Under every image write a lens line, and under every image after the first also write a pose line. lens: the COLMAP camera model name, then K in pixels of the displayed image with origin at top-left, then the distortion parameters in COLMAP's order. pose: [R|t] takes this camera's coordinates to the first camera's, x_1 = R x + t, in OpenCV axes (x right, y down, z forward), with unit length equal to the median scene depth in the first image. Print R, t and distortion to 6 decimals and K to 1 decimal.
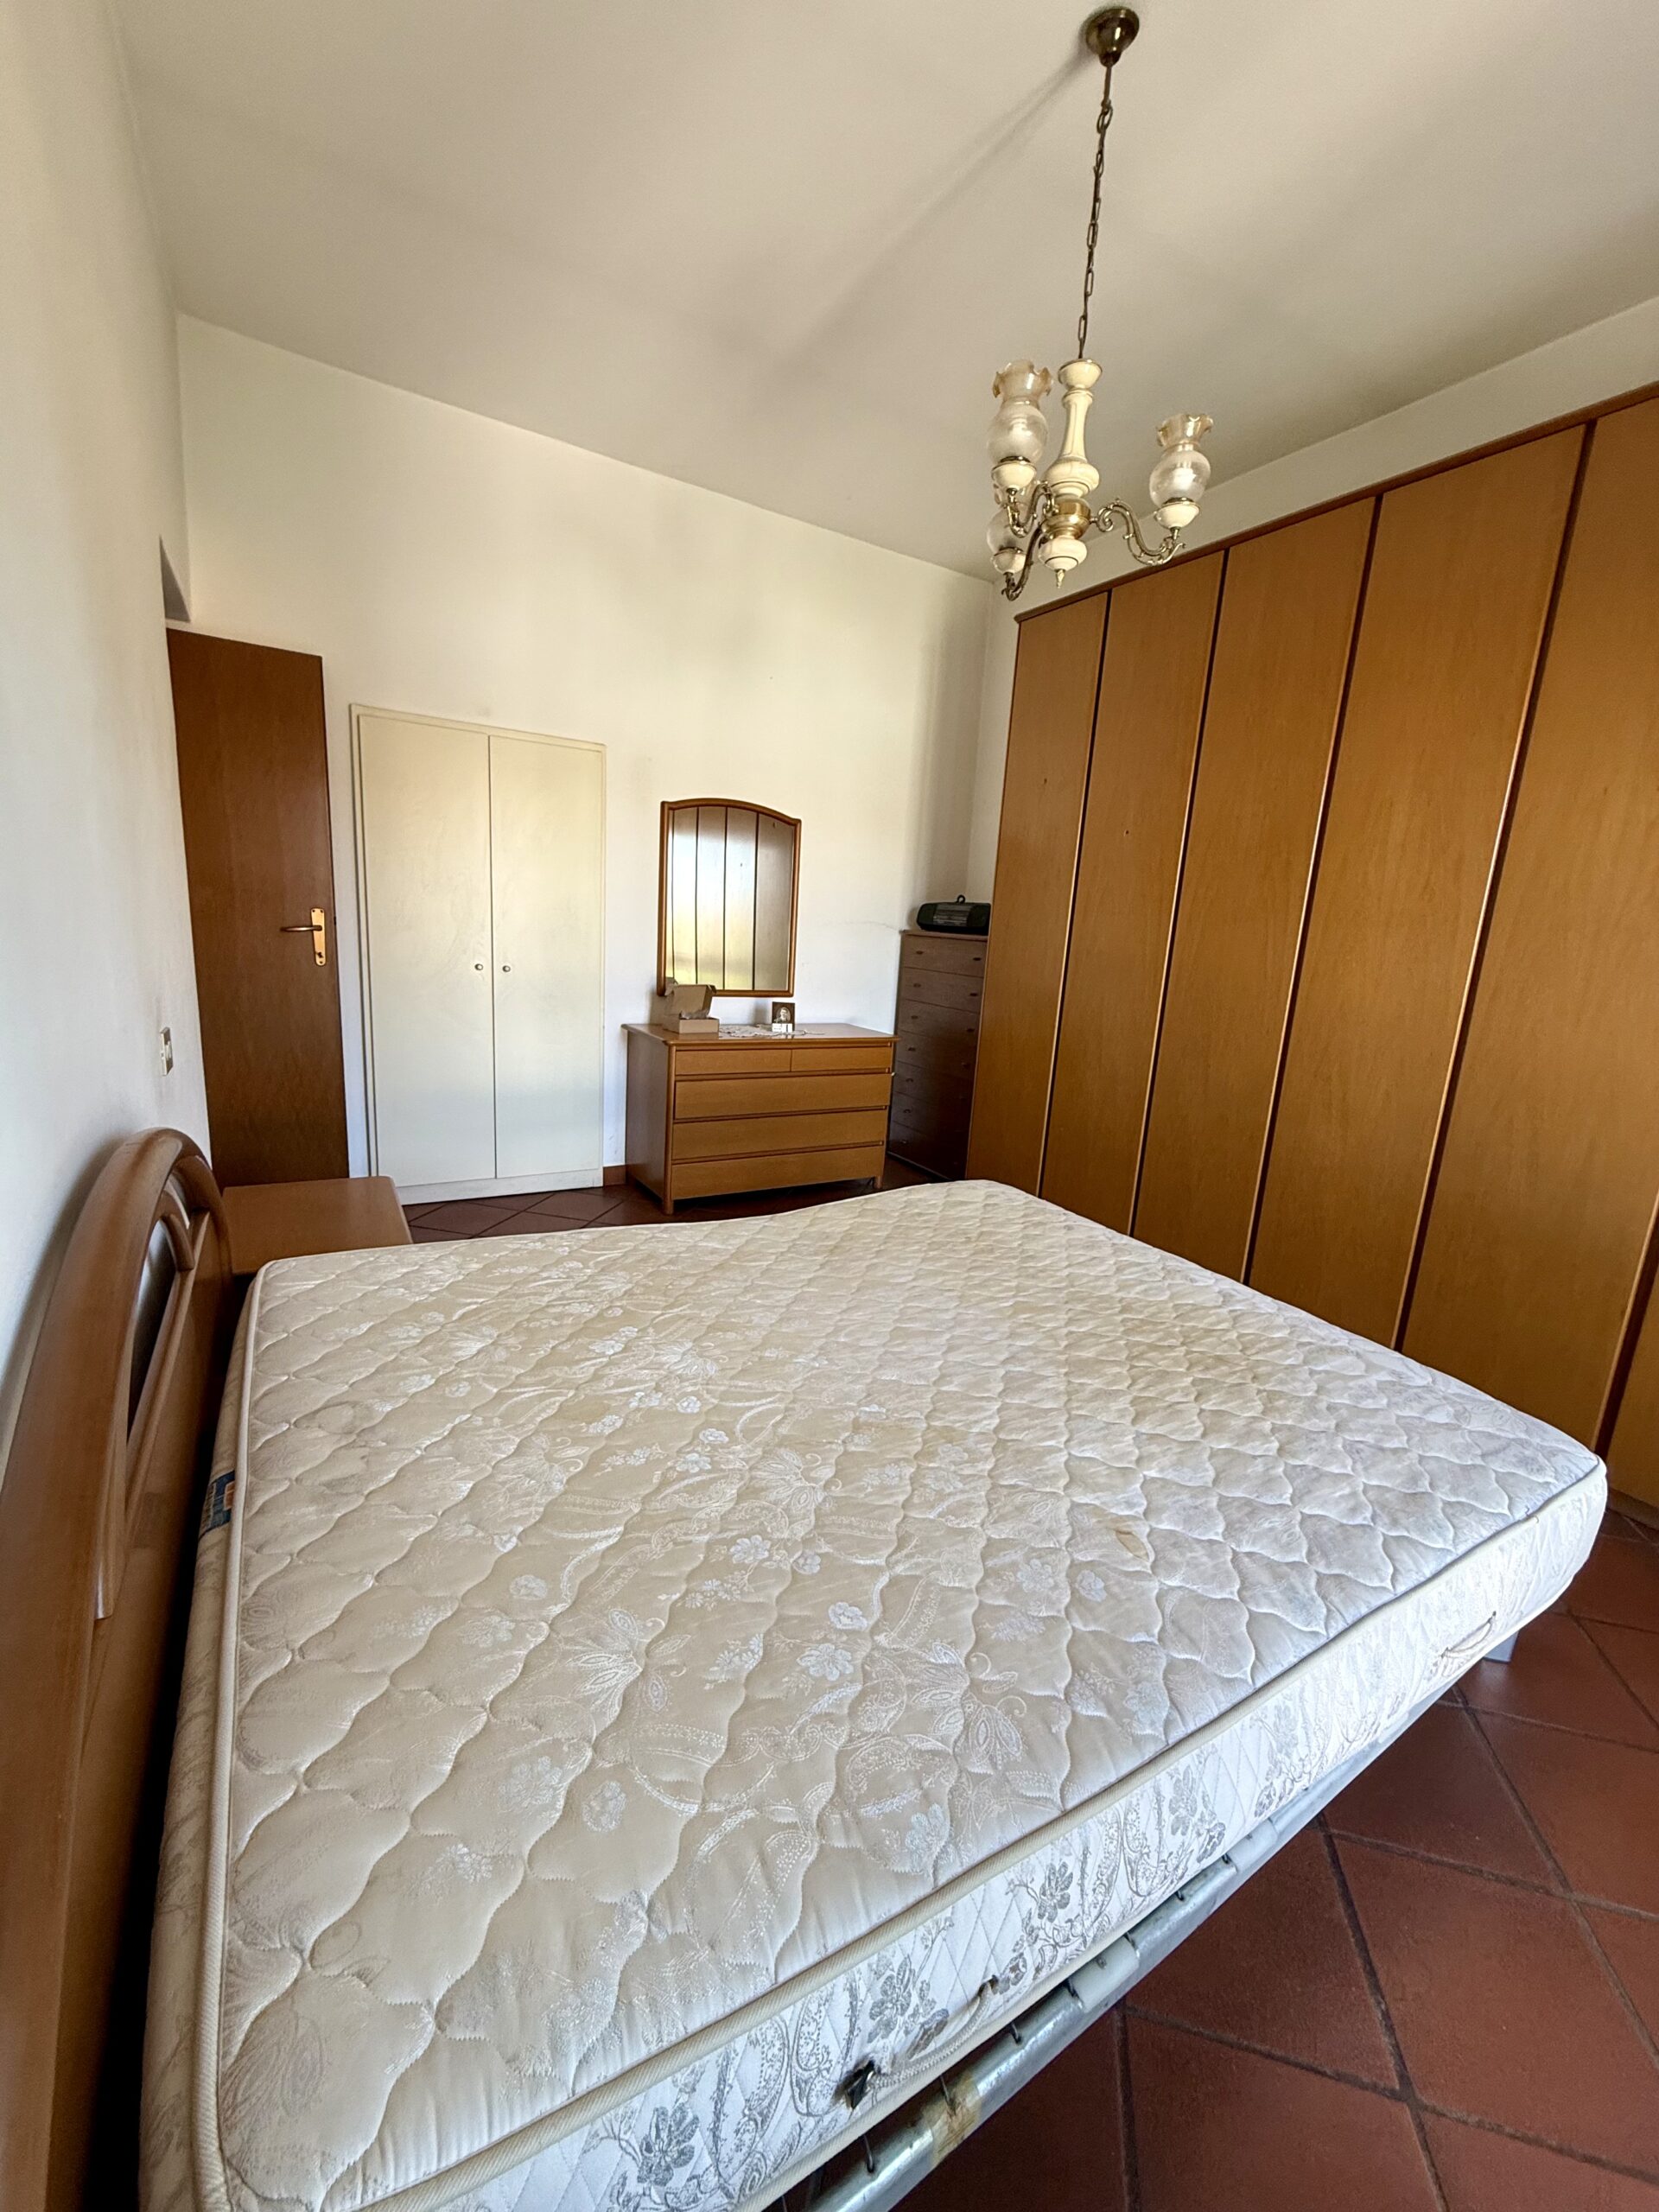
lens RADIAL K [[873.9, 0, 818.9], [0, 873.9, 1101.0], [0, 0, 1]] dist [-0.000845, 0.000824]
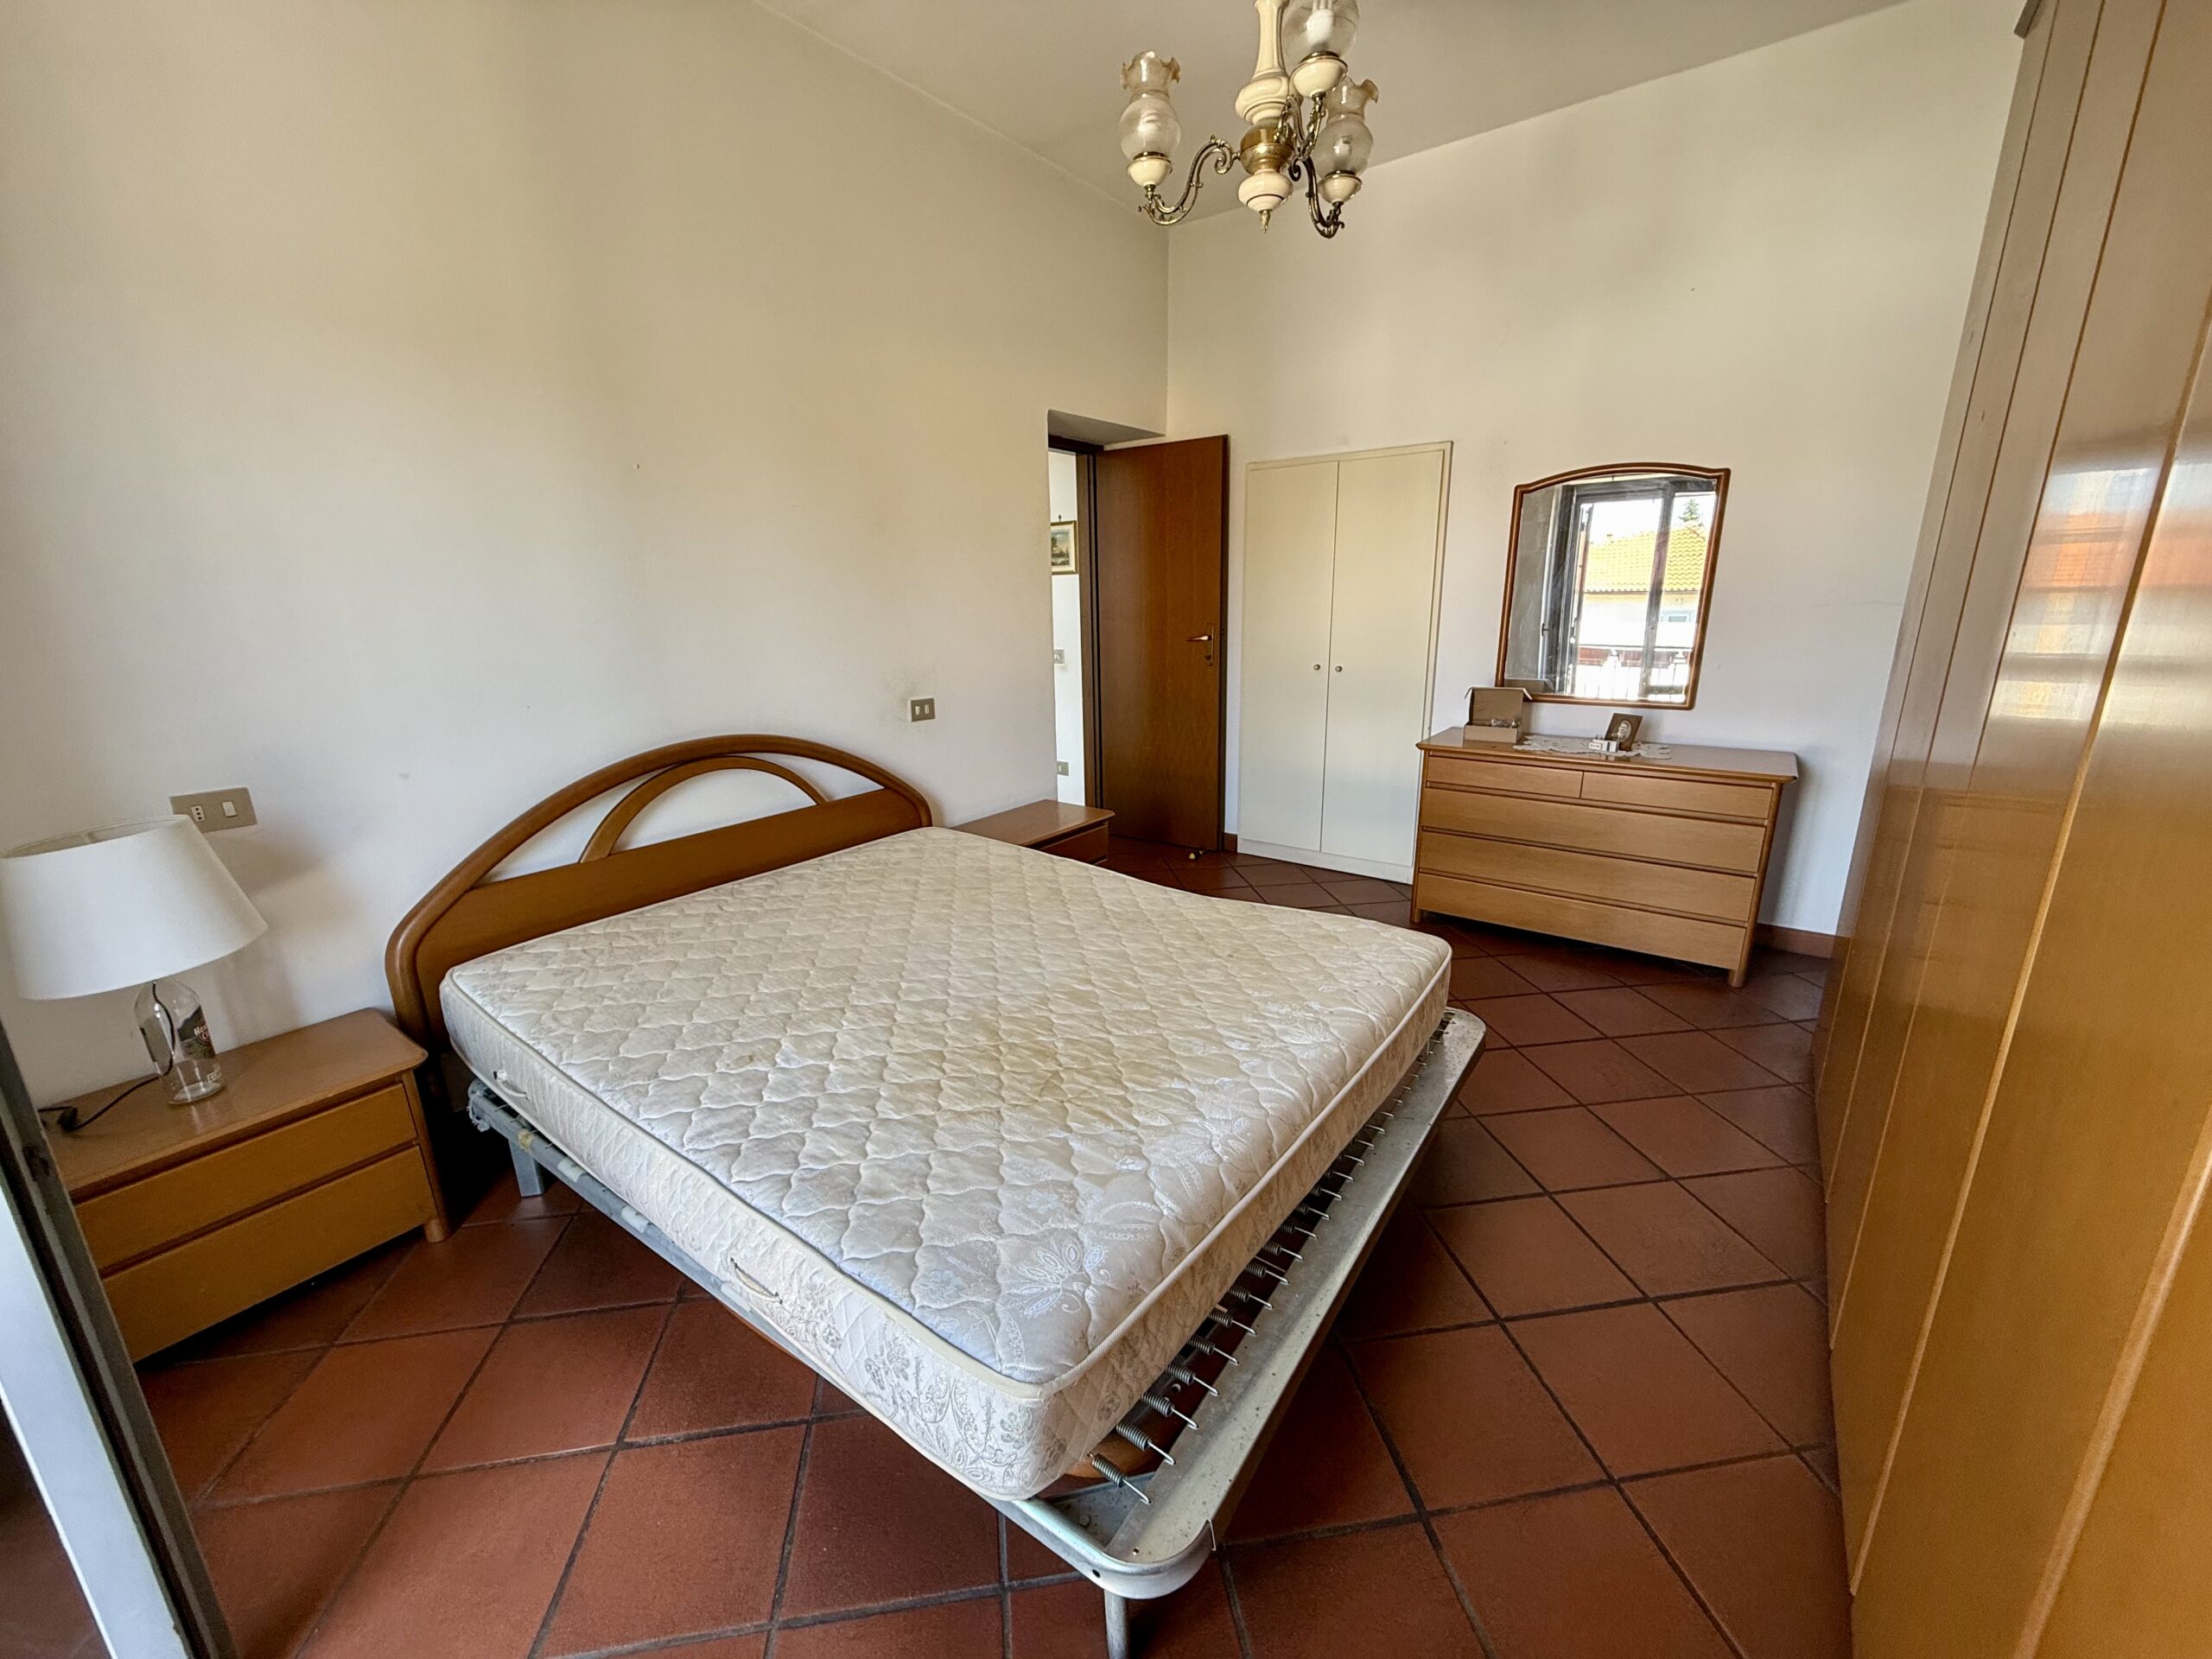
lens RADIAL K [[873.9, 0, 1106.0], [0, 873.9, 829.5], [0, 0, 1]] dist [-0.000845, 0.000824]
pose [[0.379493, 0.174110, -0.908664, 1.305302], [-0.143831, 0.981295, 0.127957, -0.110511], [0.913946, 0.082135, 0.397437, 0.659493]]
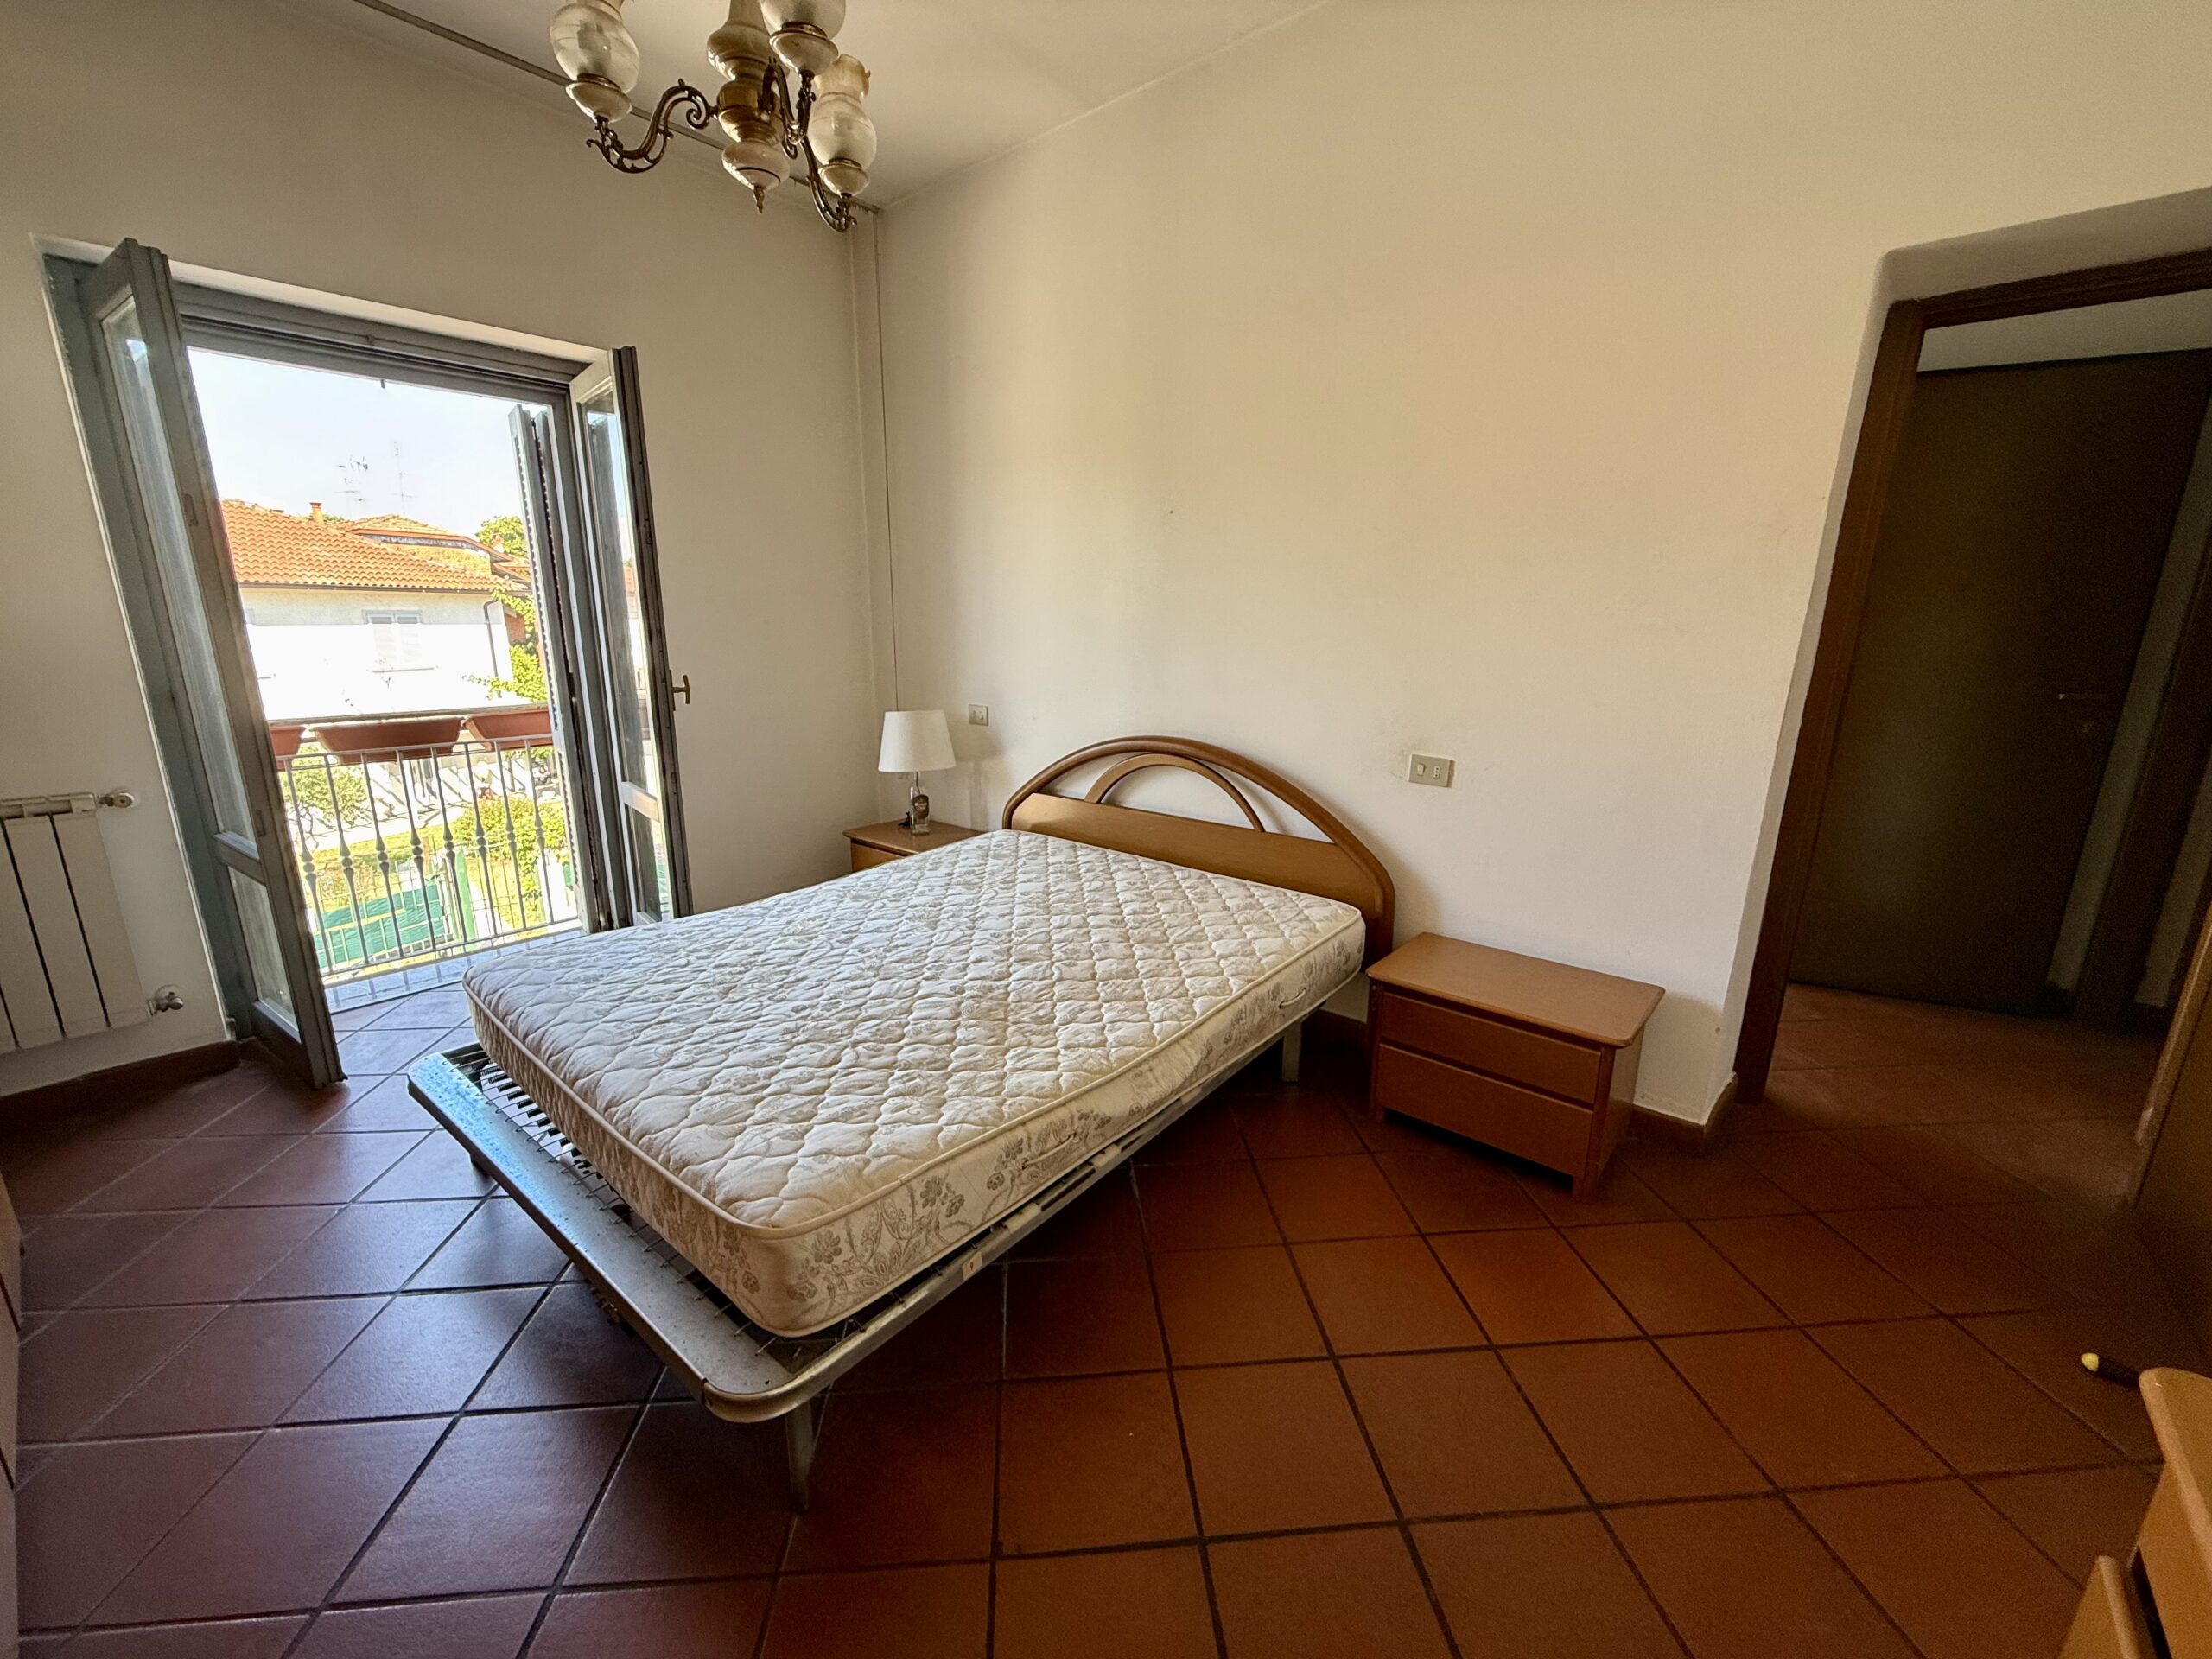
lens RADIAL K [[882.8, 0, 1098.3], [0, 882.8, 830.2], [0, 0, 1]] dist [-0.002740, -0.000721]
pose [[-0.946963, 0.008834, -0.321221, 0.294129], [-0.126391, 0.908814, 0.397596, -0.522393], [0.295443, 0.417109, -0.859496, 2.302347]]
